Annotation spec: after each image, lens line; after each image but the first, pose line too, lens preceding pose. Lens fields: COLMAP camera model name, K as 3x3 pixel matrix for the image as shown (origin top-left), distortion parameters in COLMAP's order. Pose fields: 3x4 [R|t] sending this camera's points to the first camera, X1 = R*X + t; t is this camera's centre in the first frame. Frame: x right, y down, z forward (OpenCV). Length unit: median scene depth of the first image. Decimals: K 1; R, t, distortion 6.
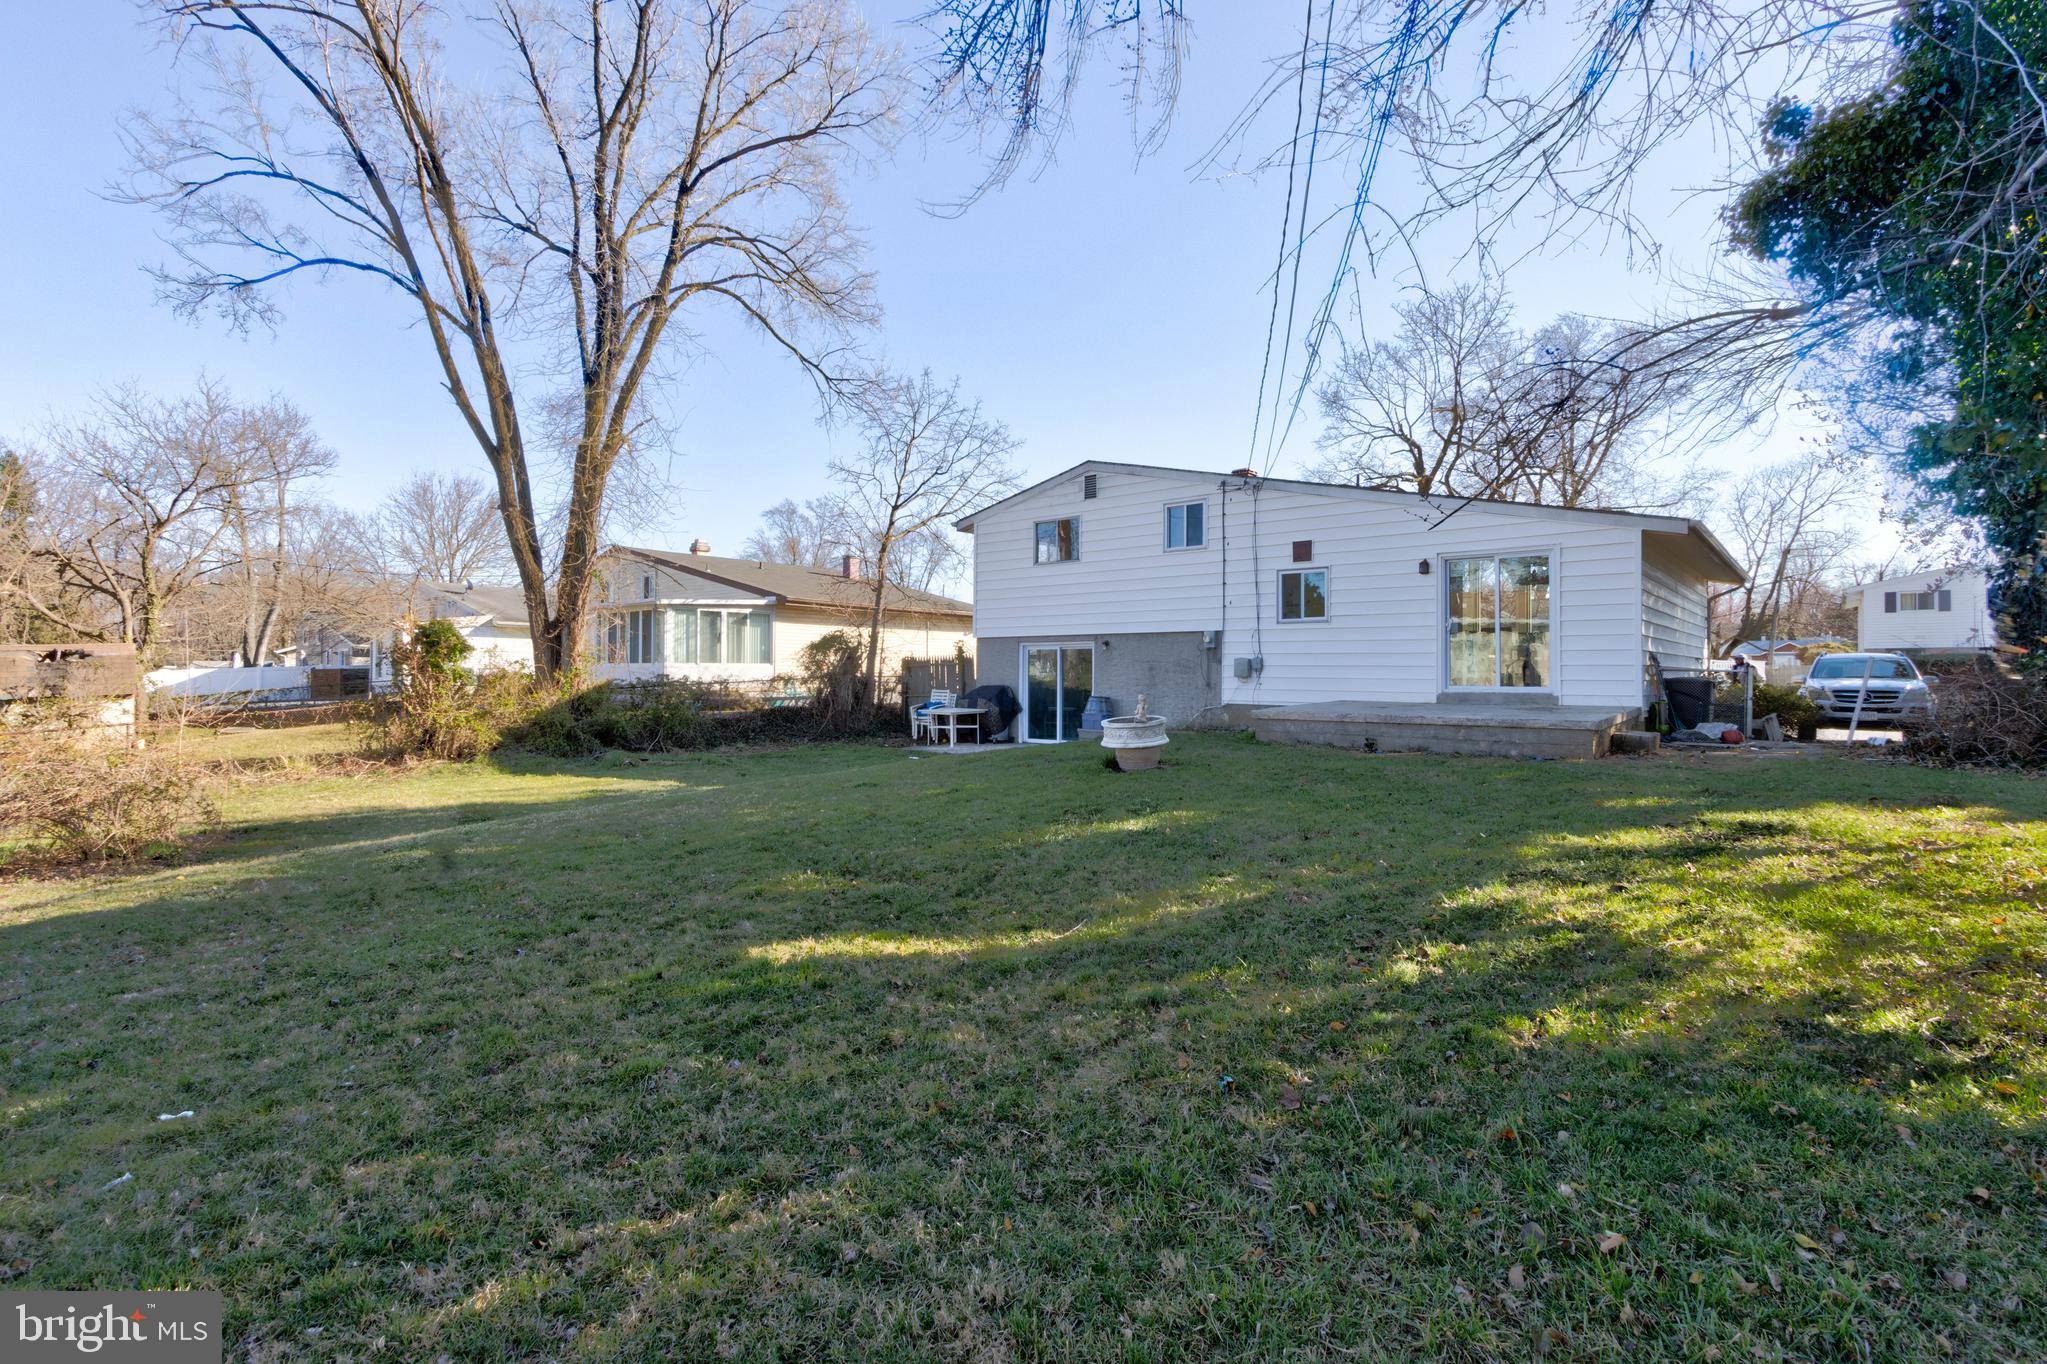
lens RADIAL K [[938.1, 0, 1039.6], [0, 938.1, 672.4], [0, 0, 1]] dist [0.004743, 0.000657]
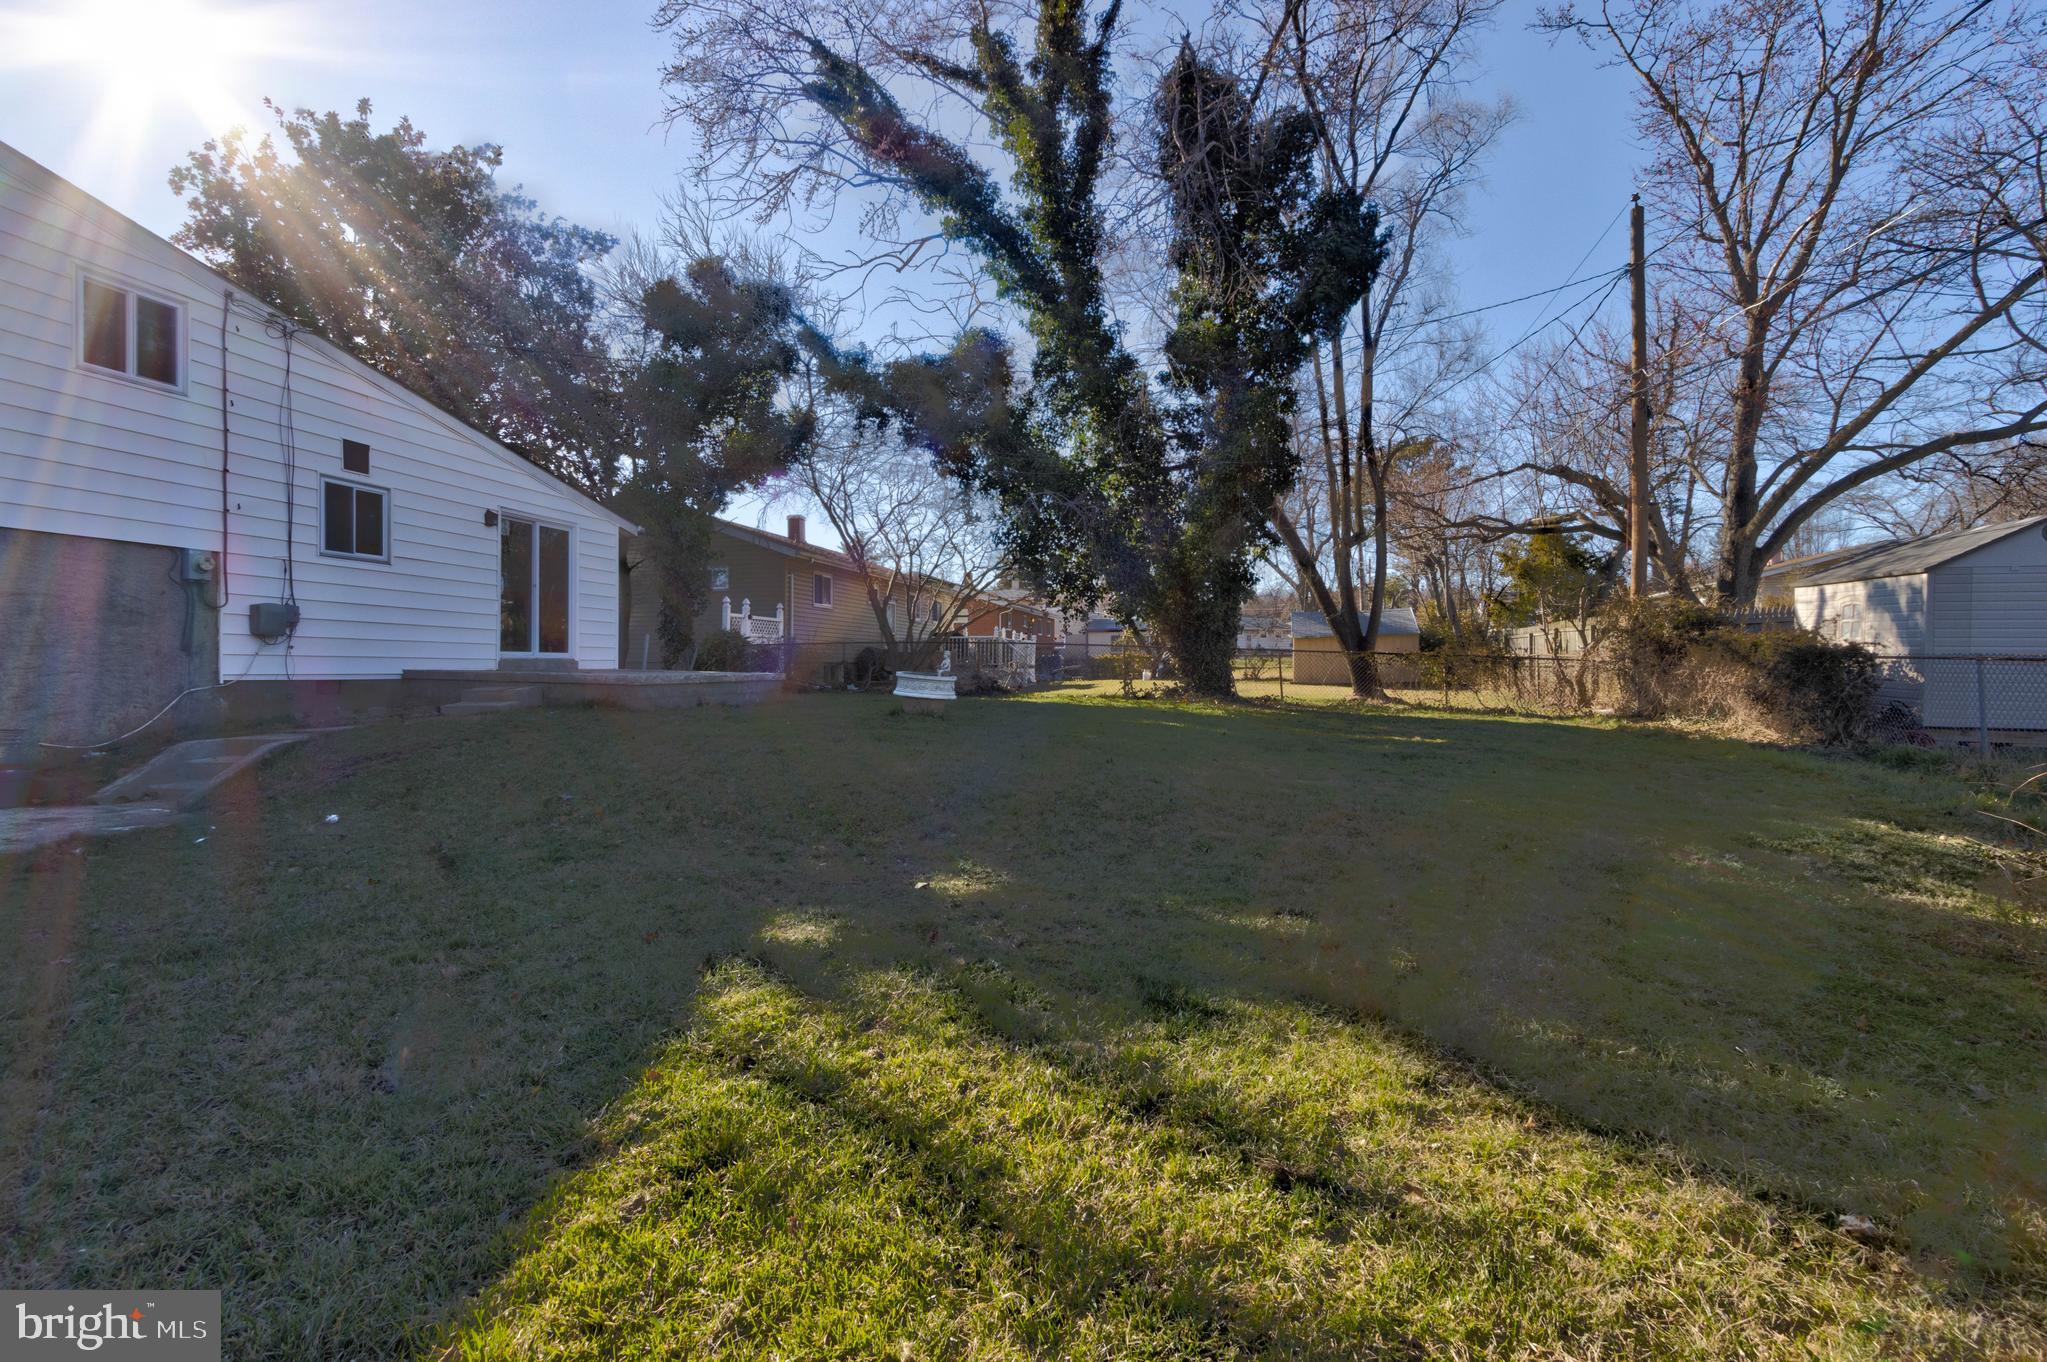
lens RADIAL K [[938.1, 0, 1031.3], [0, 938.1, 673.3], [0, 0, 1]] dist [0.004743, 0.000657]
pose [[-0.451831, -0.003070, 0.892098, -0.502288], [0.009937, 0.999915, 0.008474, 0.026725], [-0.892048, 0.012694, -0.451762, 0.769984]]
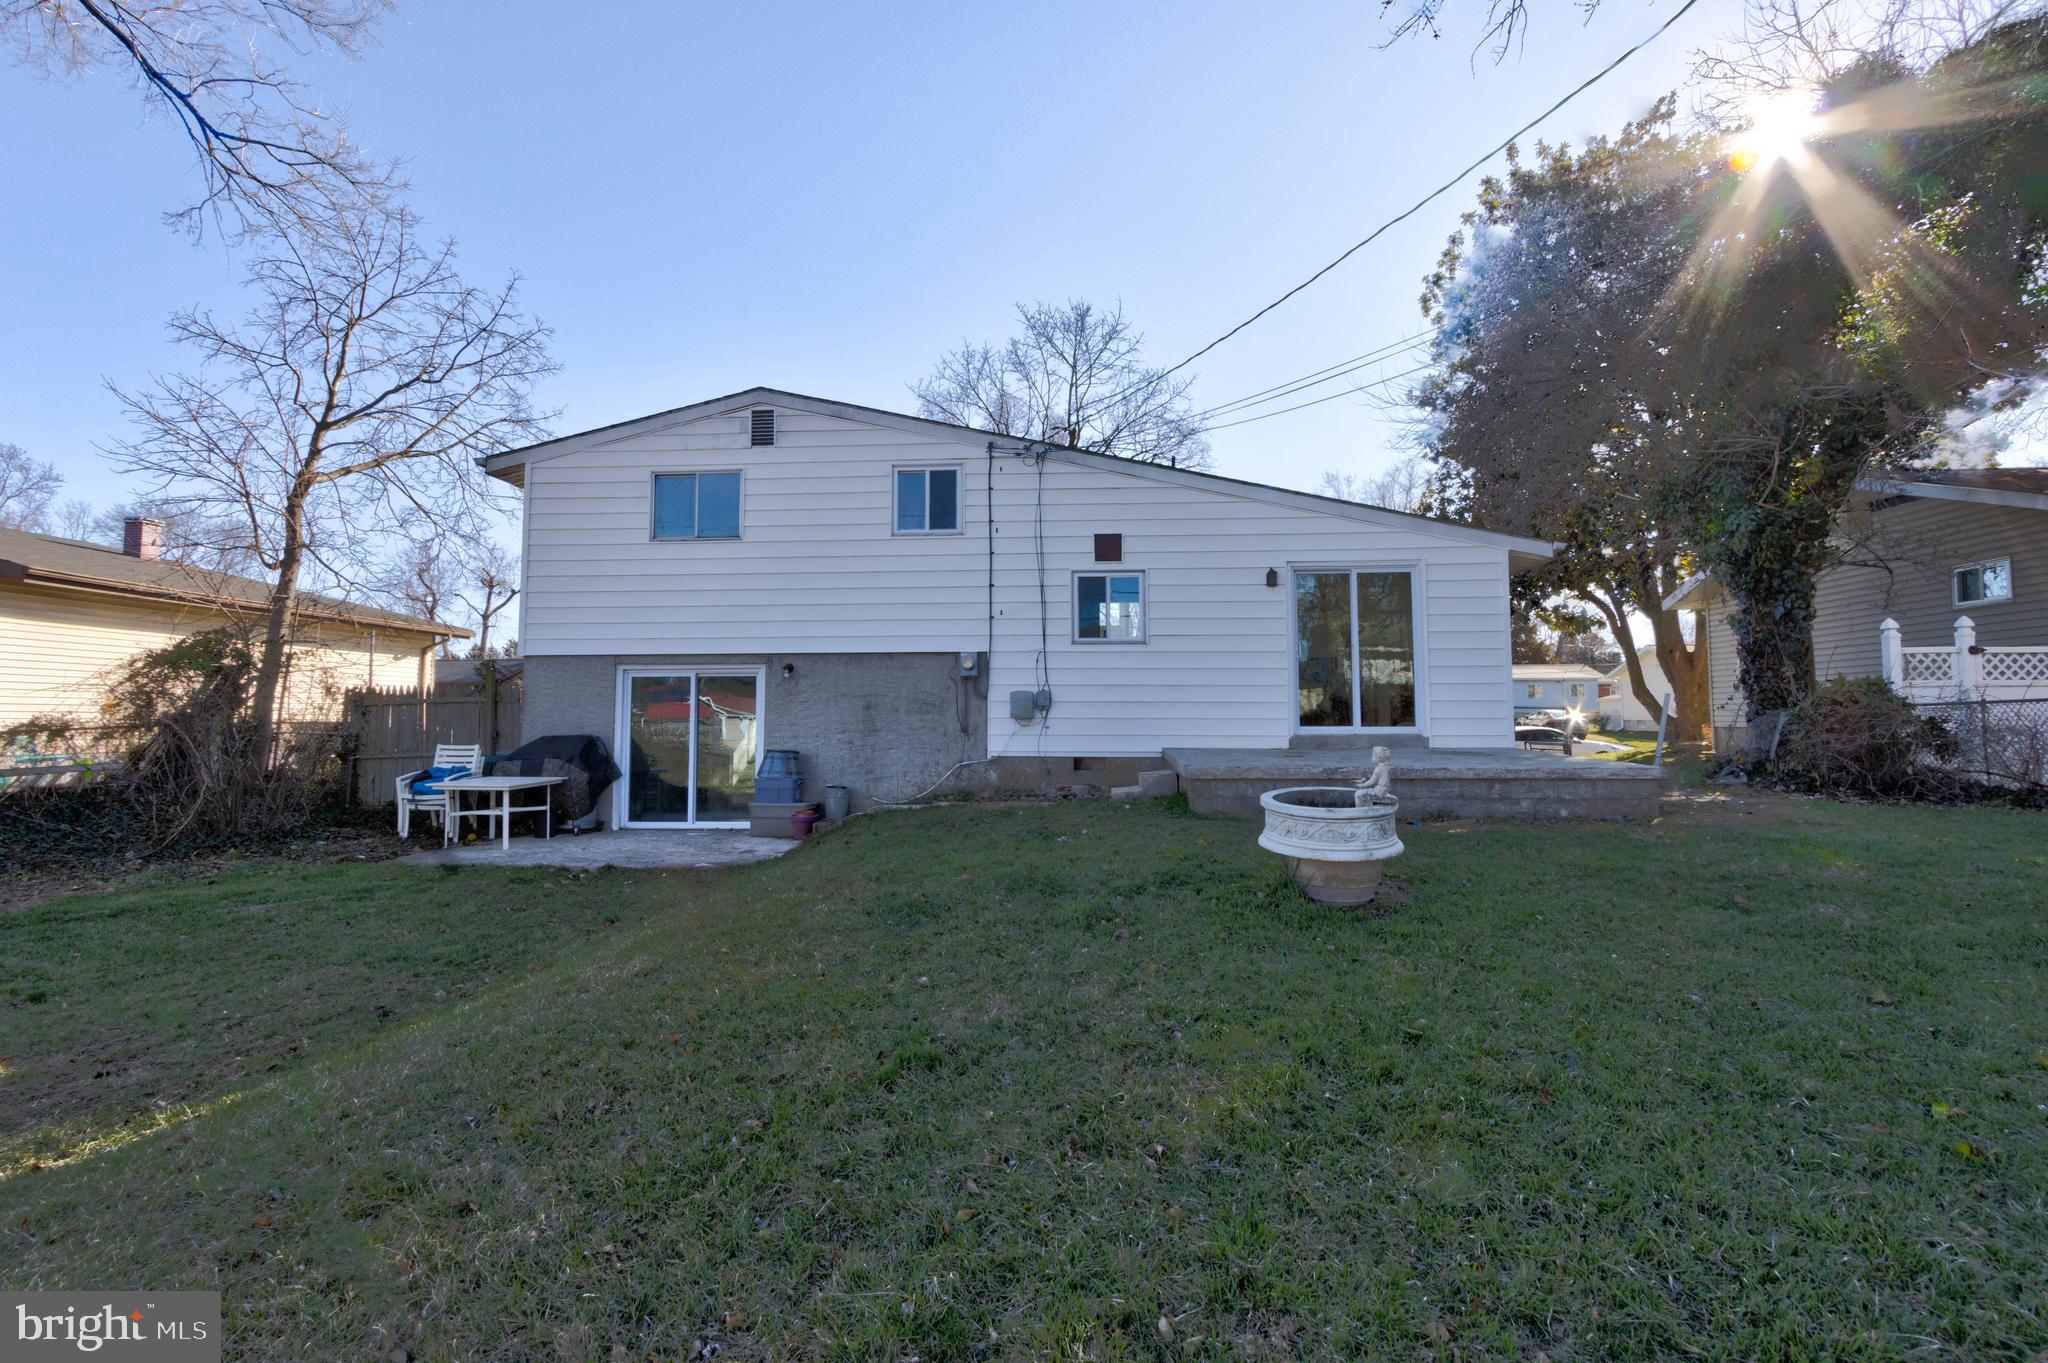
lens RADIAL K [[938.6, 0, 1024.6], [0, 938.6, 662.7], [0, 0, 1]] dist [0.004743, 0.000657]
pose [[0.812313, 0.030118, 0.582444, -0.180456], [0.004716, 0.998294, -0.058199, 0.004234], [-0.583203, 0.050023, 0.810785, 0.389484]]
